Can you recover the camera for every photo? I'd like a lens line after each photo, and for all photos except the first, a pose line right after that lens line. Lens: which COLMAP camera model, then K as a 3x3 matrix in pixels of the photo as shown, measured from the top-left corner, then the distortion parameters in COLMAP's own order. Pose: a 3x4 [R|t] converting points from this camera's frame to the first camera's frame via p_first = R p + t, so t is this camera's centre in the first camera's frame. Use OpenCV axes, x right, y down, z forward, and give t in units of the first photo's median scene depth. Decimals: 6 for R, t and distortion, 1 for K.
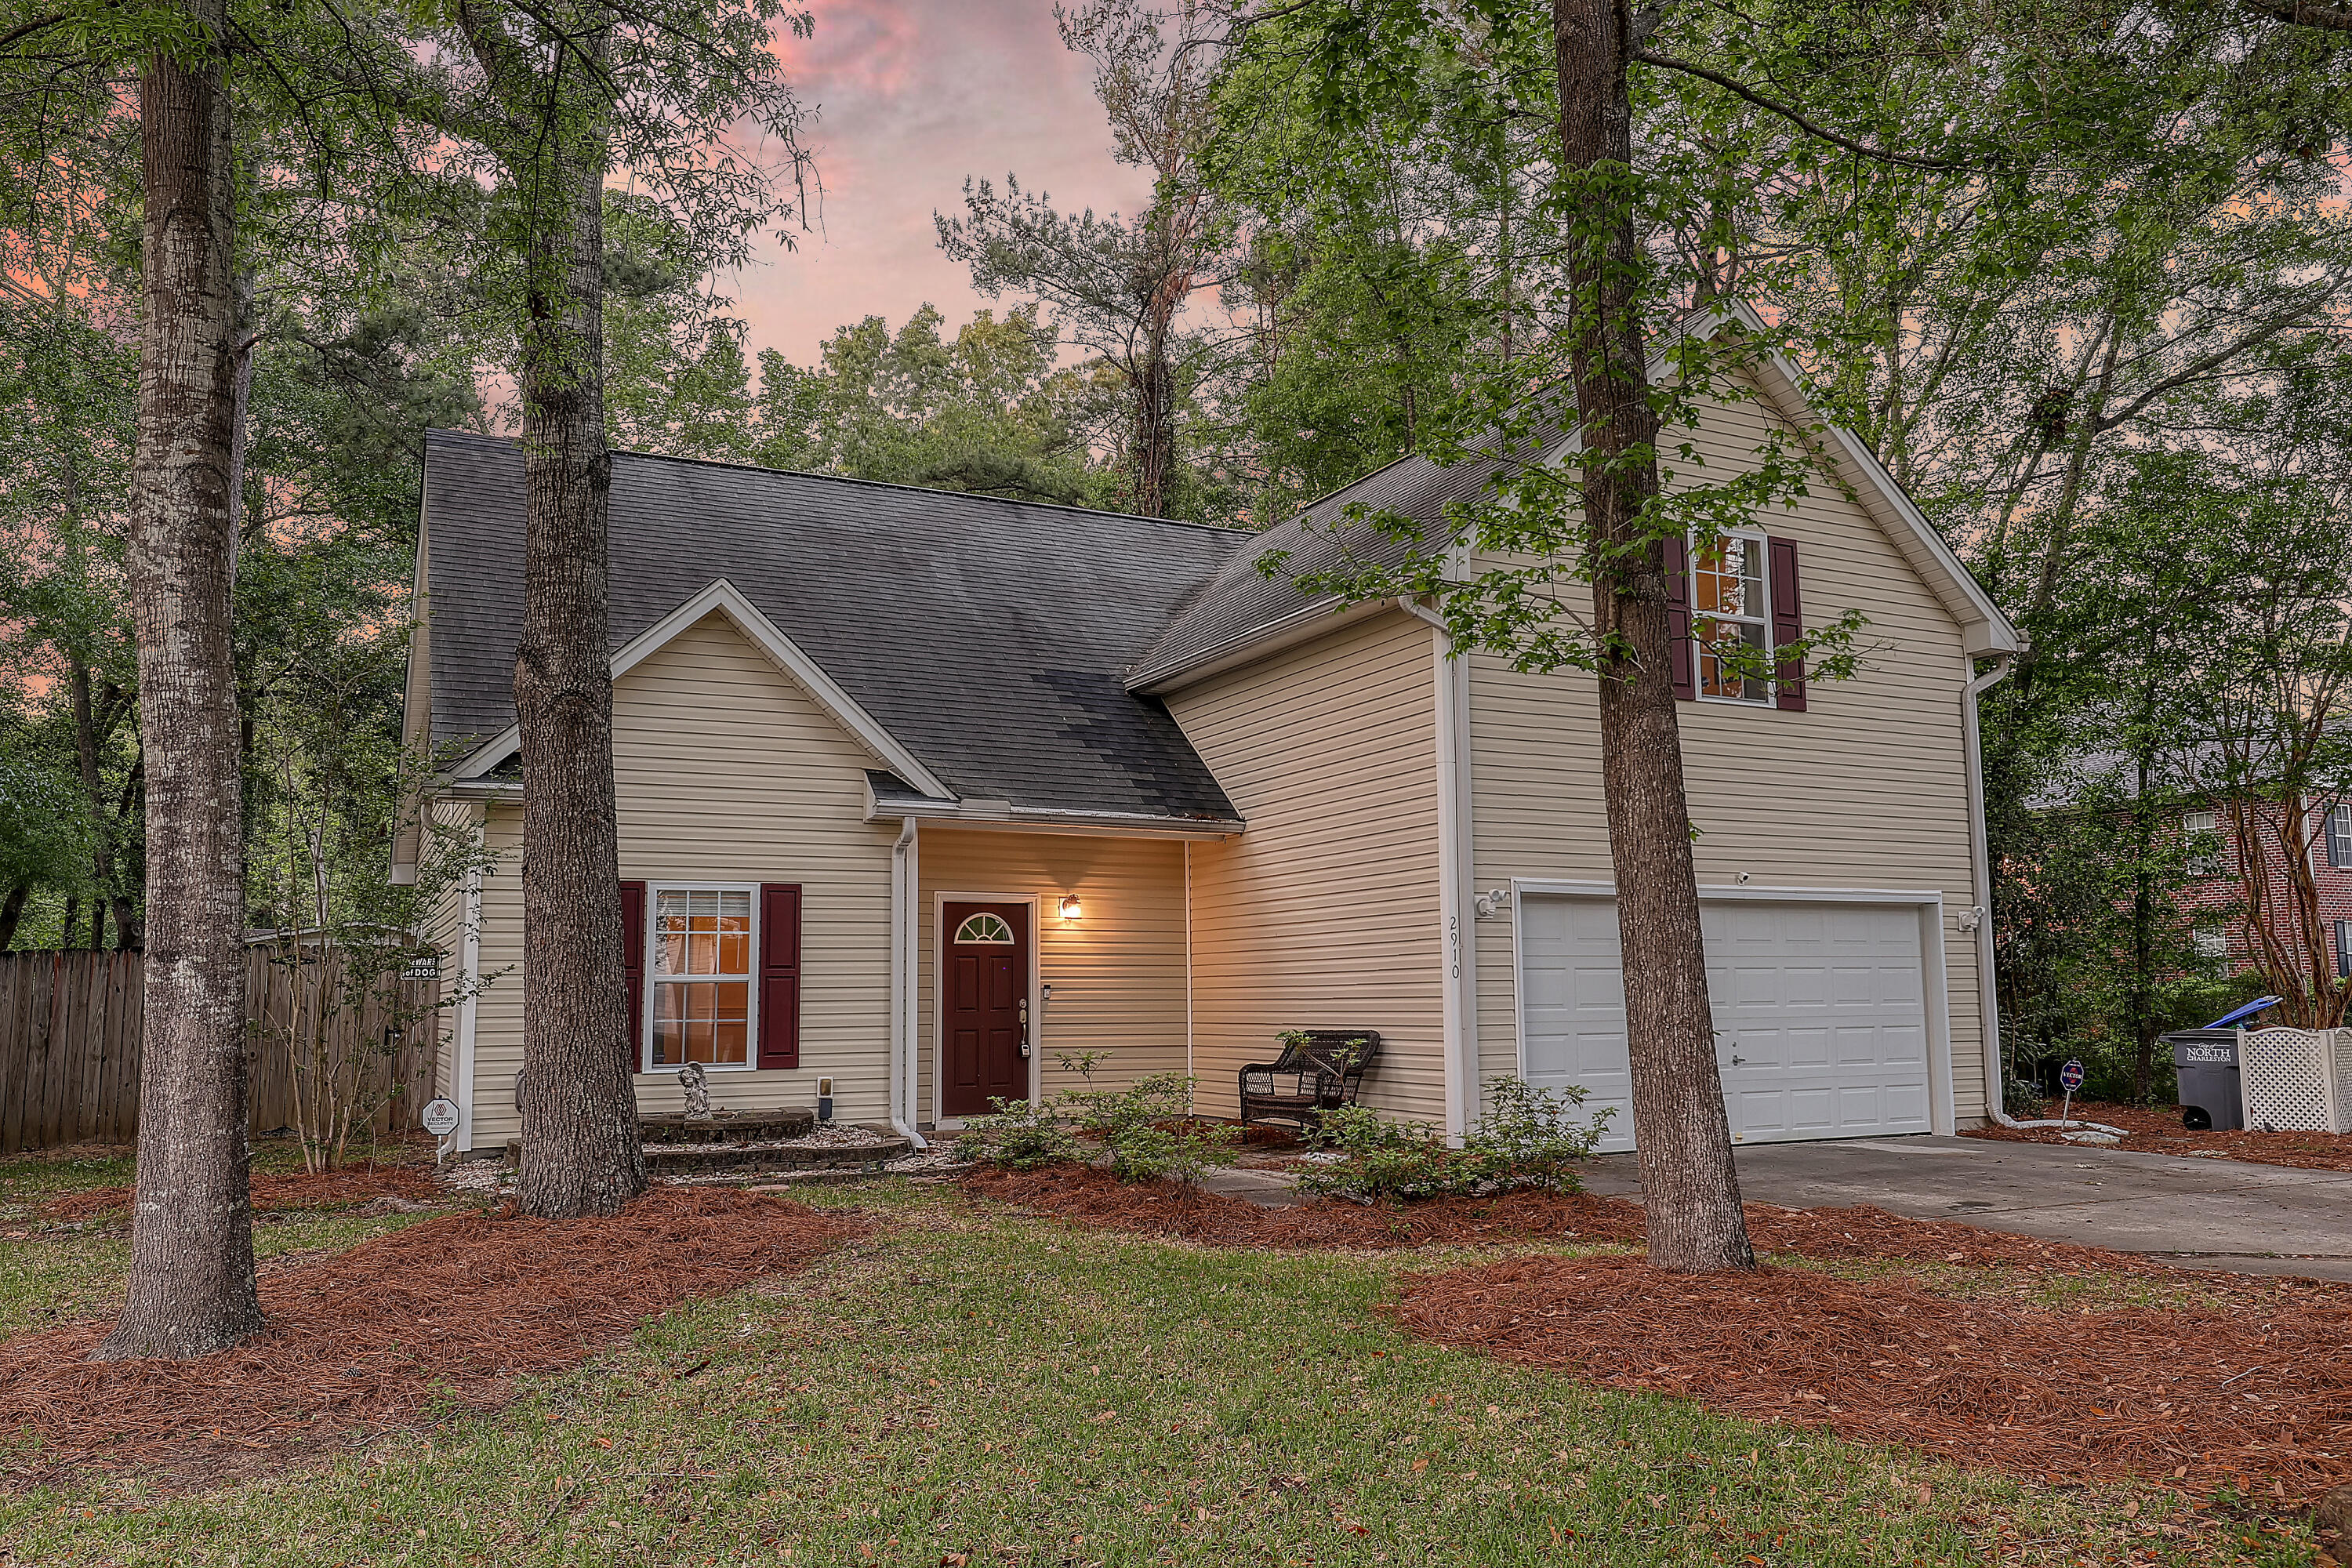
lens RADIAL K [[1742.0, 0, 1176.4], [0, 1742.0, 780.9], [0, 0, 1]] dist [-0.006941, -0.000958]
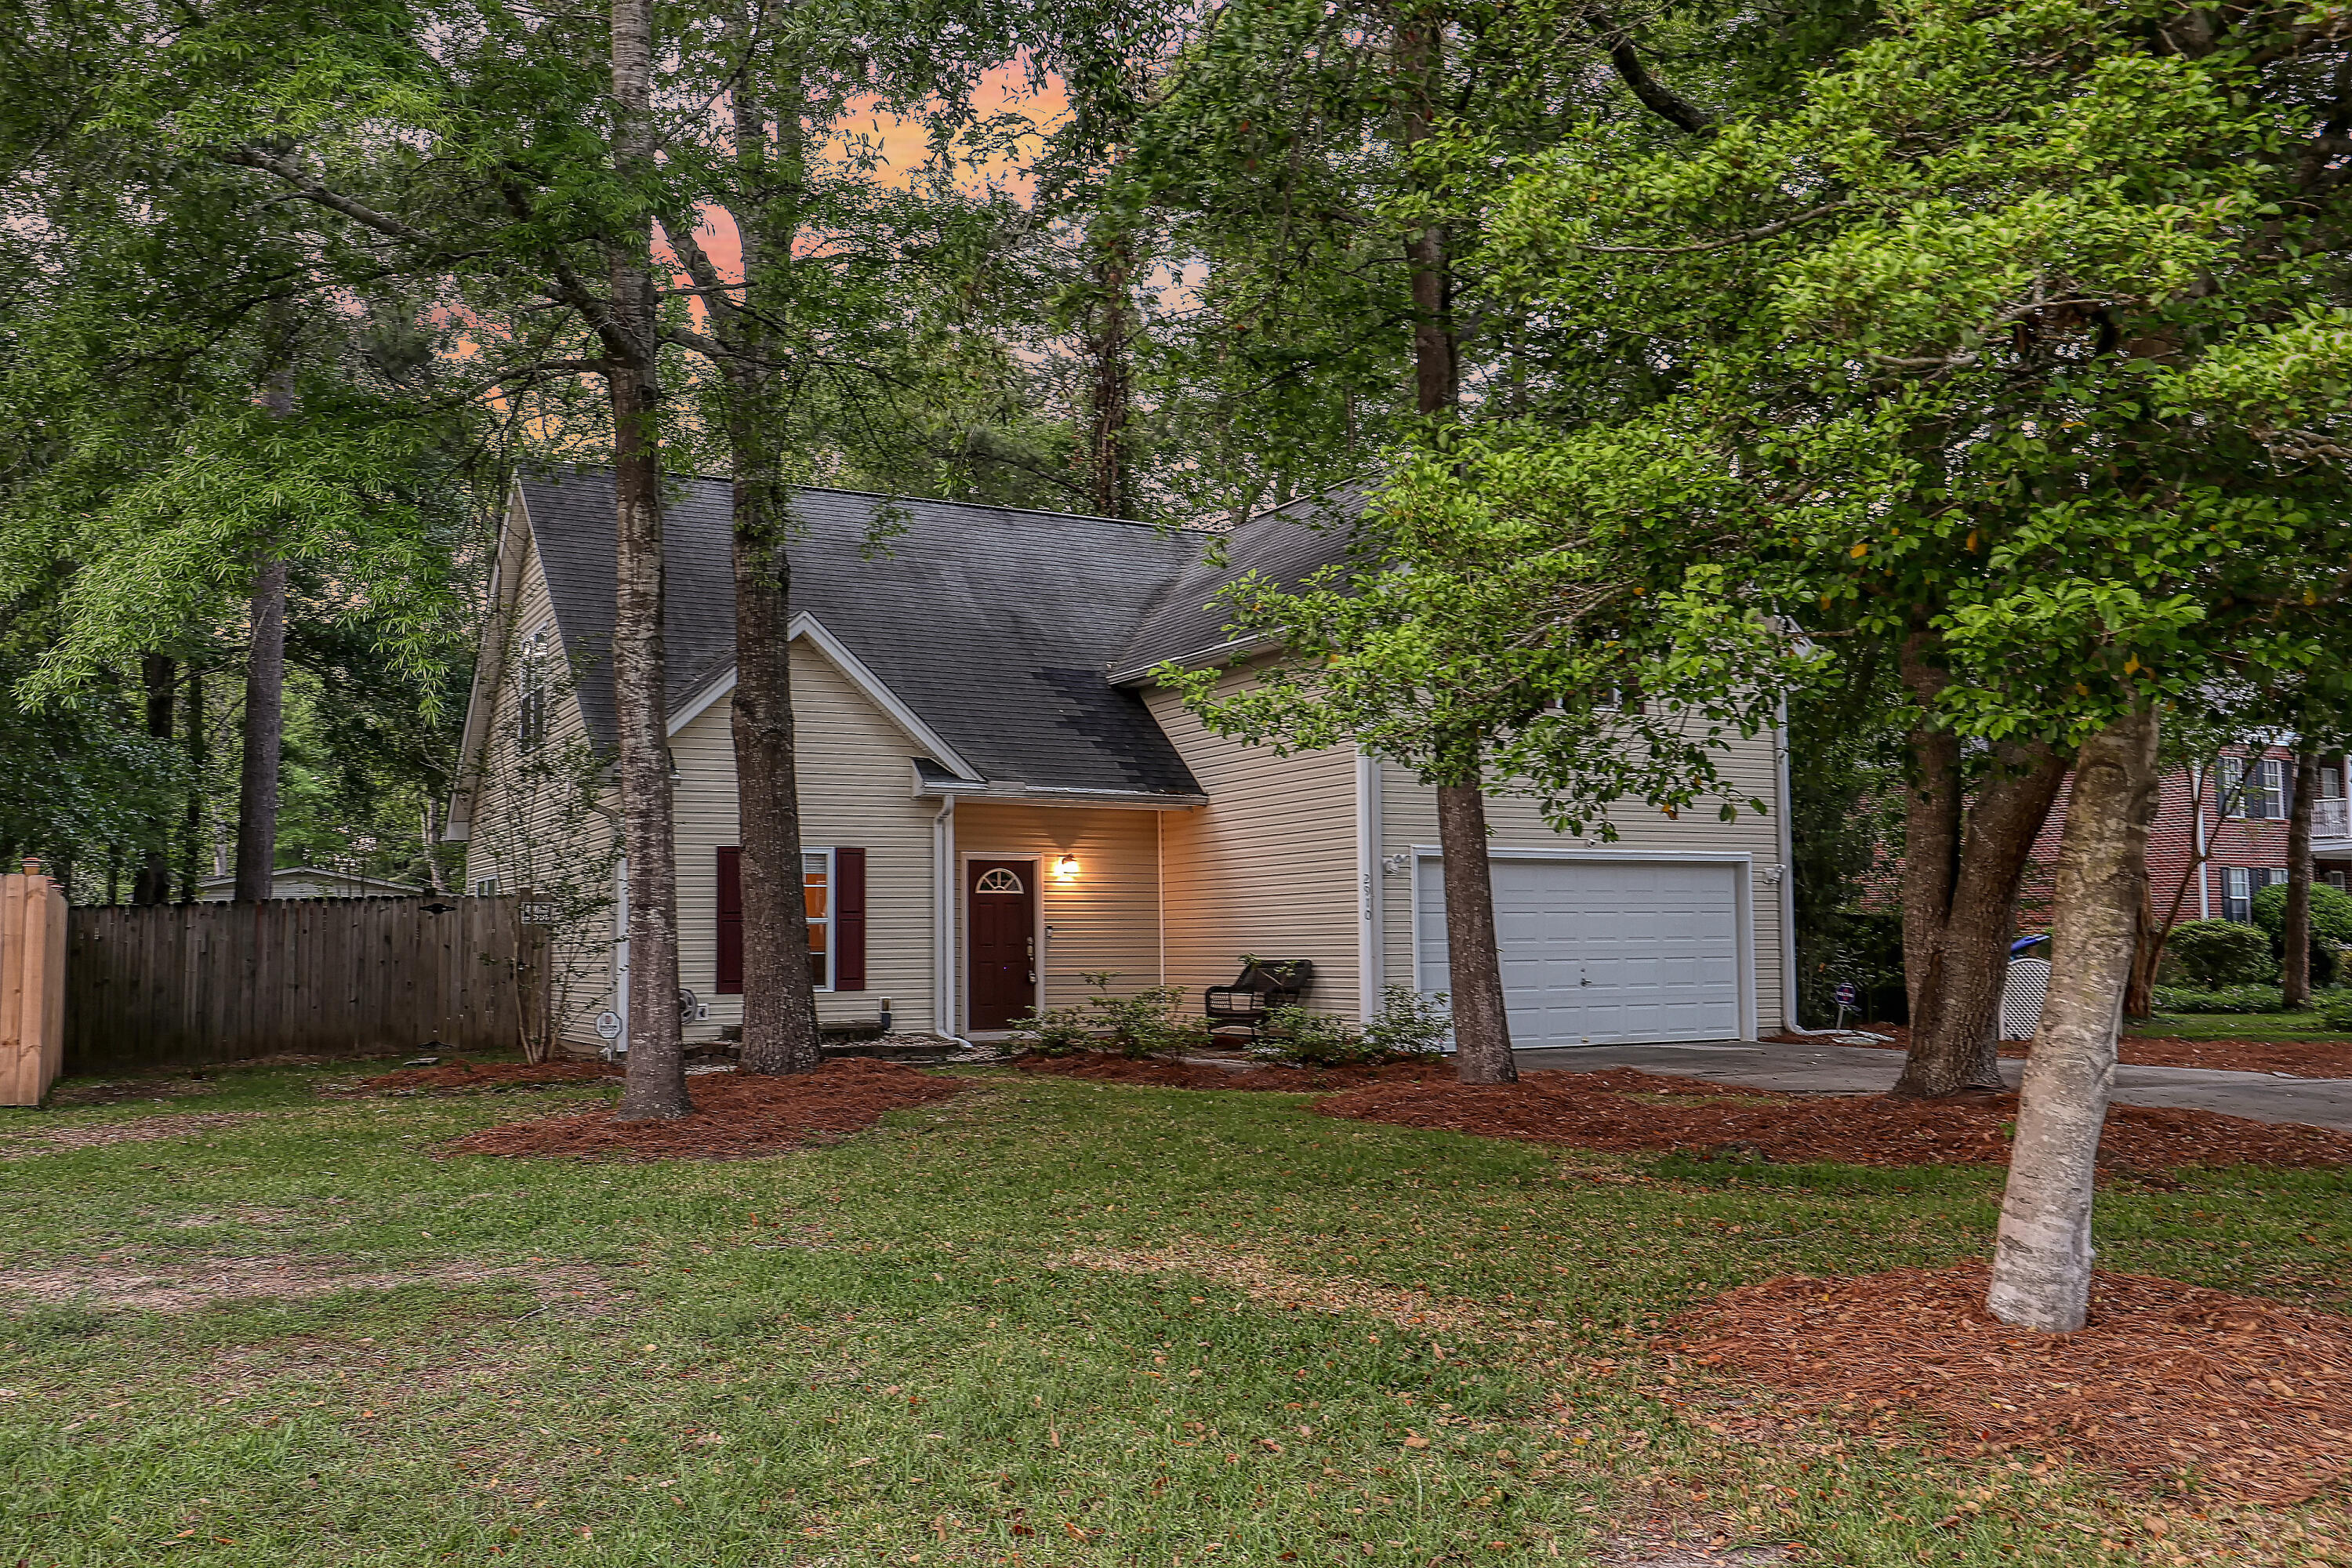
lens RADIAL K [[1990.6, 0, 1187.7], [0, 1990.6, 773.5], [0, 0, 1]] dist [0.007988, 0.000807]
pose [[0.999060, 0.001510, 0.043318, -0.040692], [-0.003129, 0.999298, 0.037342, -0.050366], [-0.043231, -0.037442, 0.998363, -0.468137]]
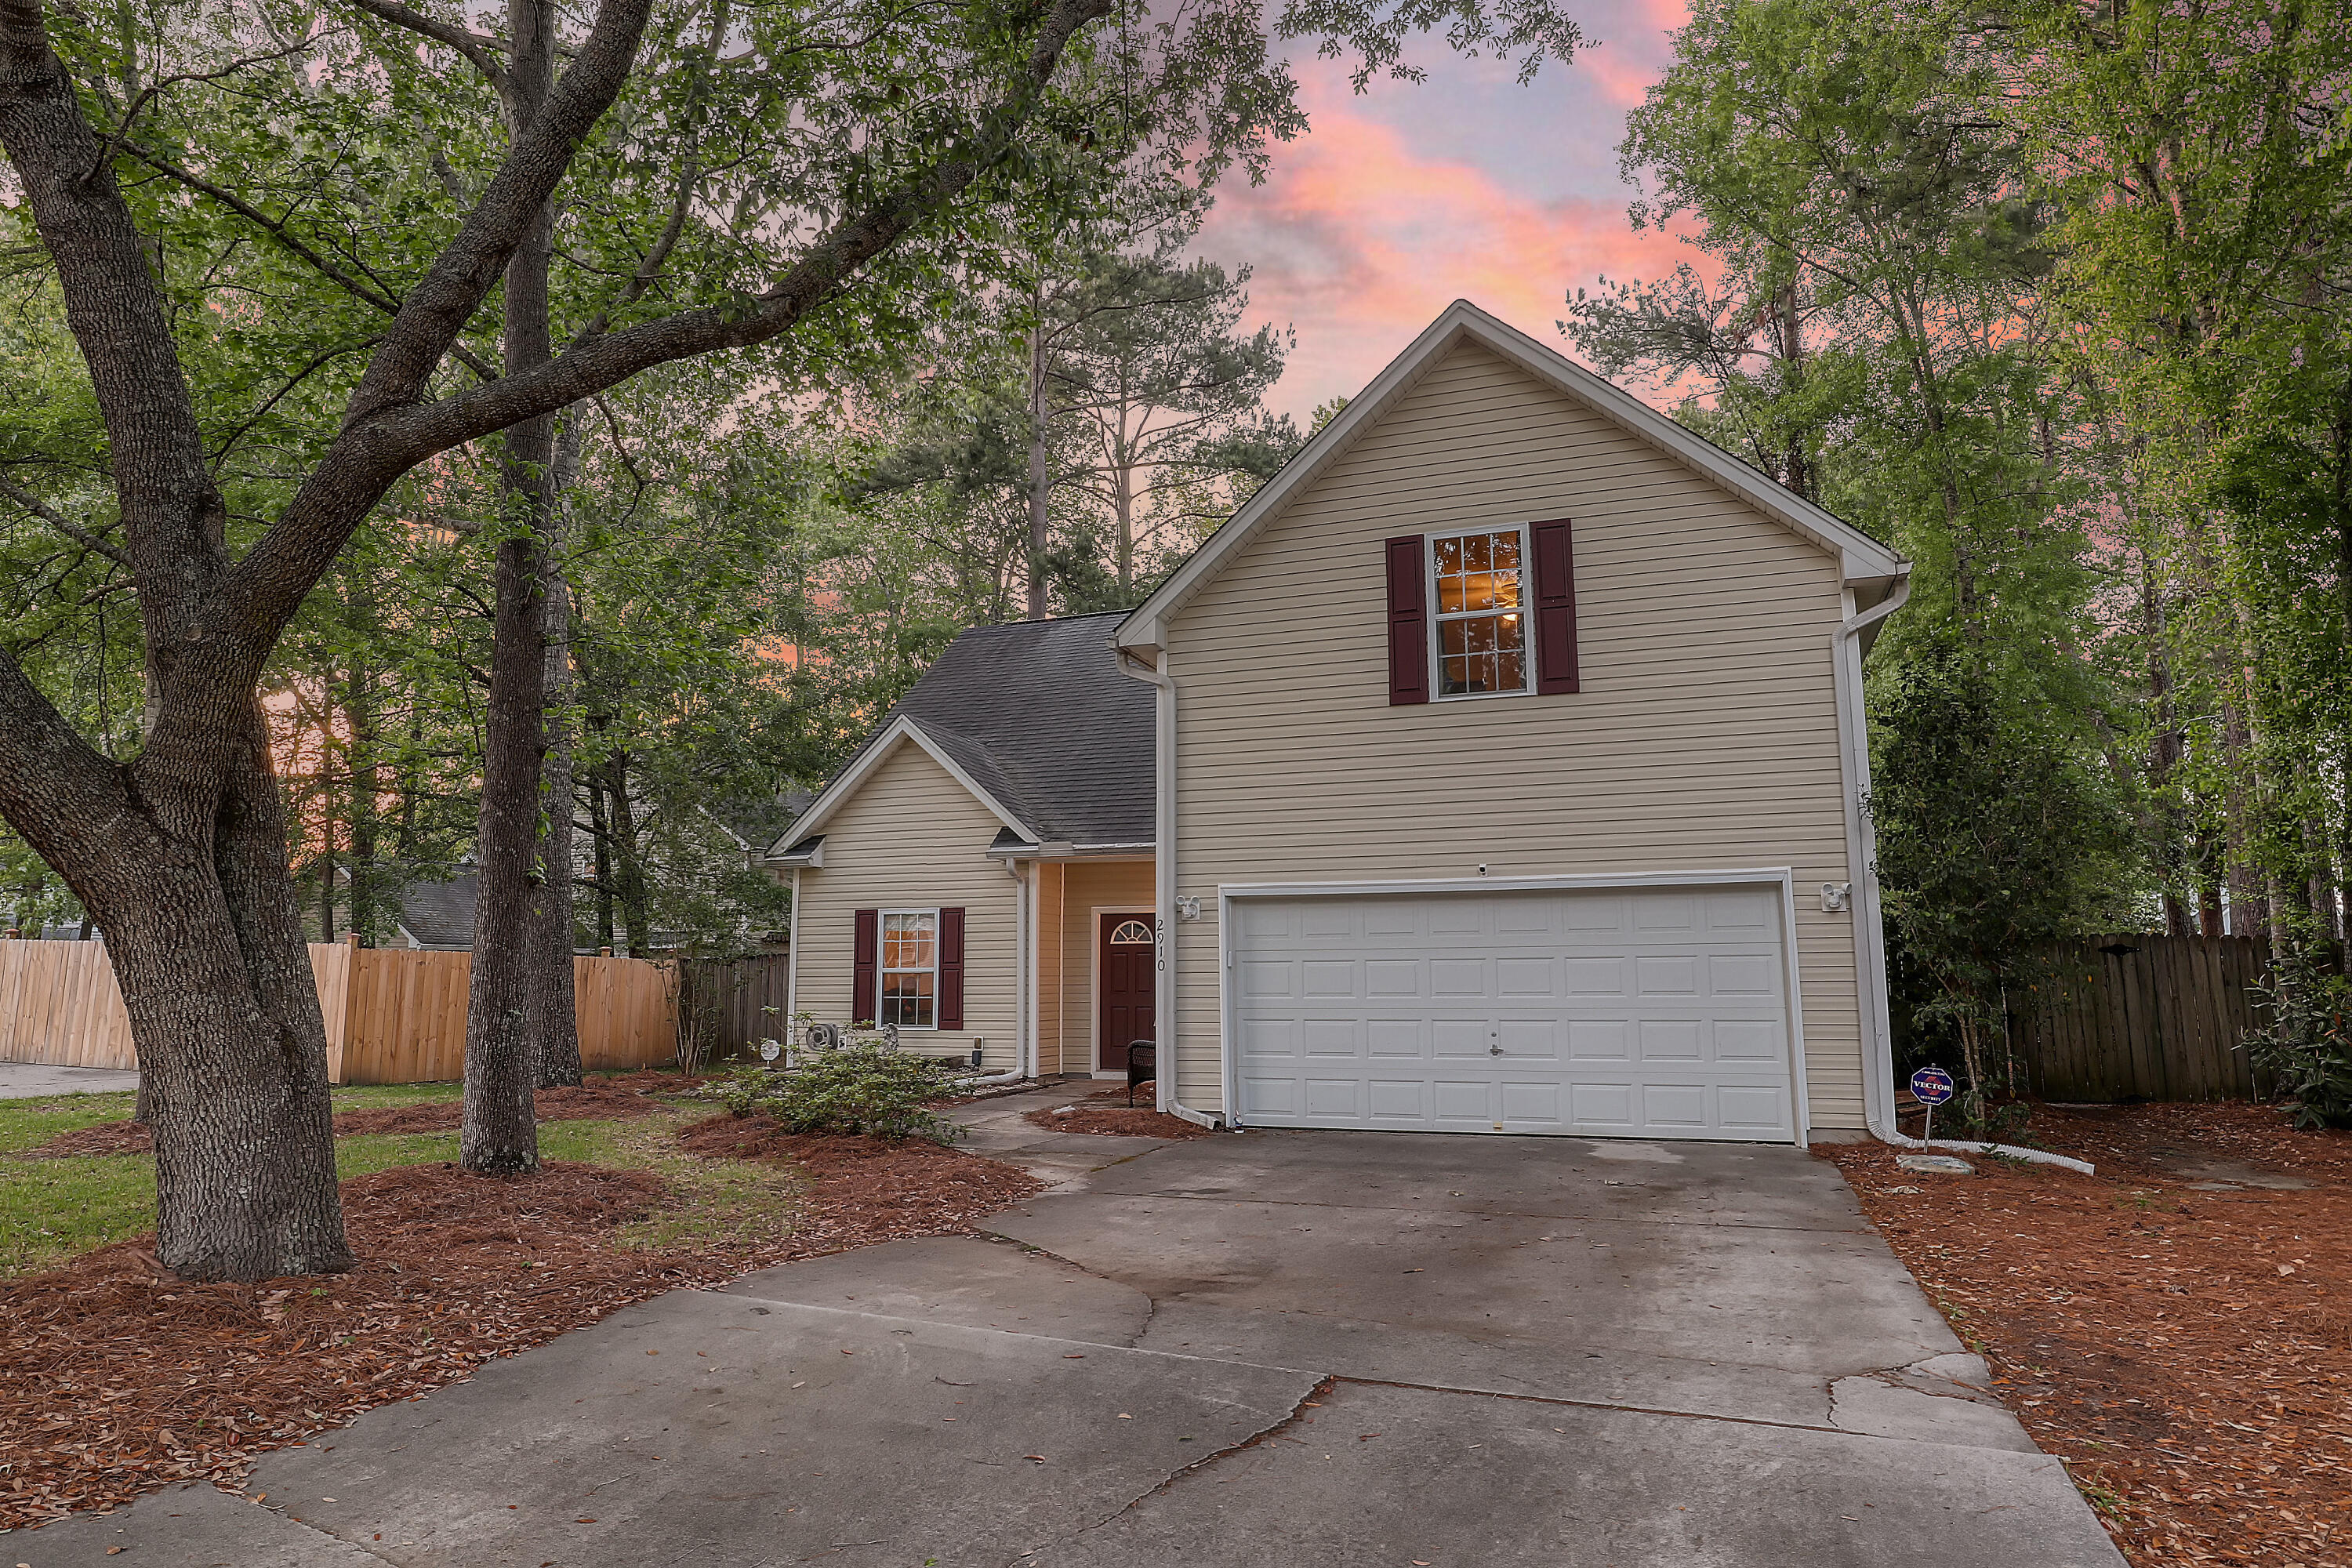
lens RADIAL K [[1396.6, 0, 1164.8], [0, 1396.6, 780.7], [0, 0, 1]] dist [-0.026428, 0.002173]
pose [[0.669865, -0.101276, -0.735544, 0.785906], [0.090155, 0.994418, -0.054815, 0.031625], [0.736989, -0.029594, 0.675256, 0.310428]]
